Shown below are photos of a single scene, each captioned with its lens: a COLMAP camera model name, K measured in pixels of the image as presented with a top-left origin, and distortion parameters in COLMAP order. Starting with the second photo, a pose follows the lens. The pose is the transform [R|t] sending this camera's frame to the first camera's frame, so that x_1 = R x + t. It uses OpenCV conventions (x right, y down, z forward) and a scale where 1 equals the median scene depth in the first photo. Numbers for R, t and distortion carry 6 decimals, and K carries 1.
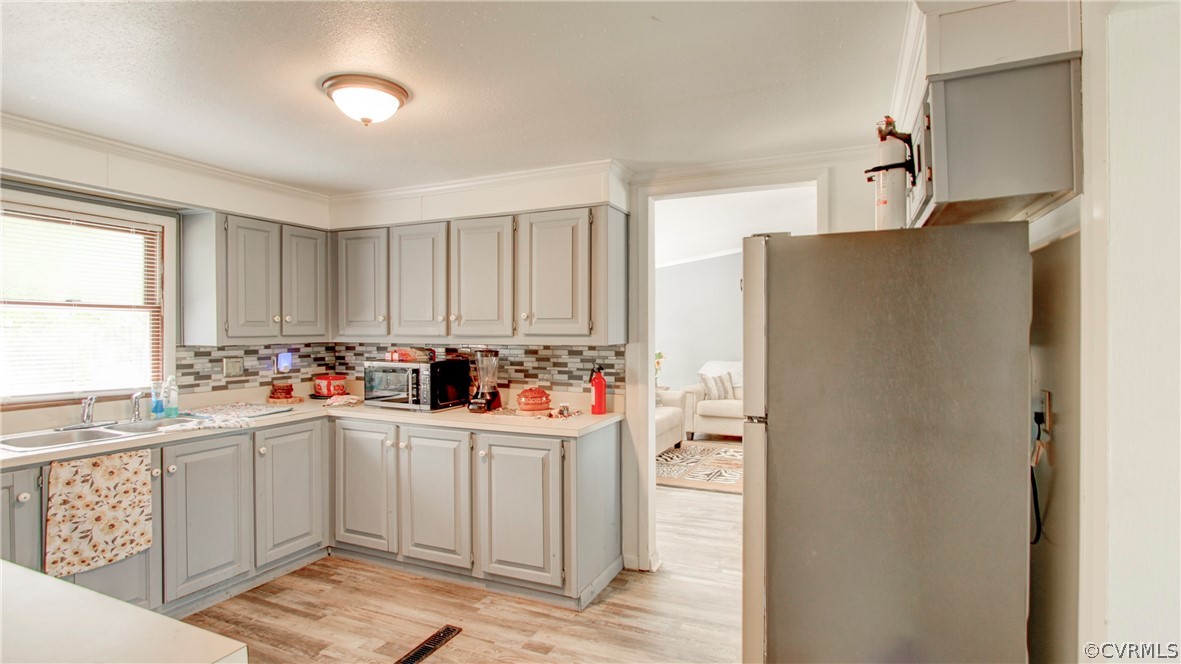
lens RADIAL K [[562.7, 0, 602.7], [0, 562.7, 338.0], [0, 0, 1]] dist [-0.012532, 0.000111]
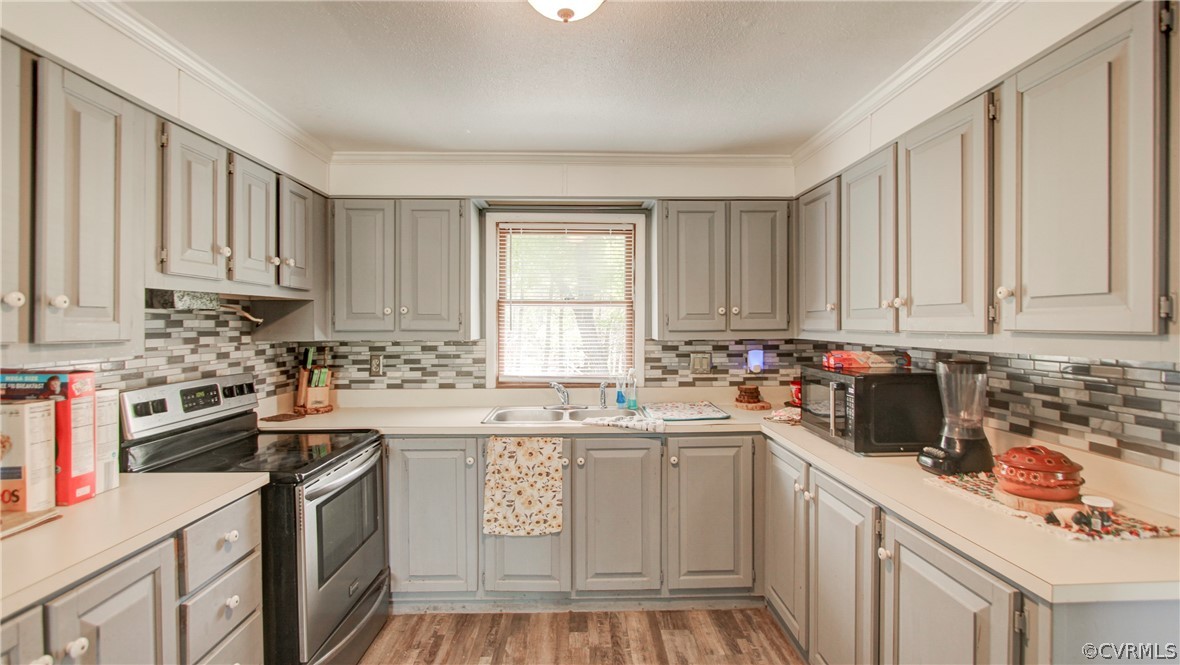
lens RADIAL K [[571.6, 0, 590.0], [0, 571.6, 332.5], [0, 0, 1]] dist [-0.012839, -0.000324]
pose [[0.432940, 0.011408, -0.901351, 0.132542], [-0.010620, 0.999915, 0.007555, -0.005120], [0.901360, 0.006301, 0.433024, 0.451983]]
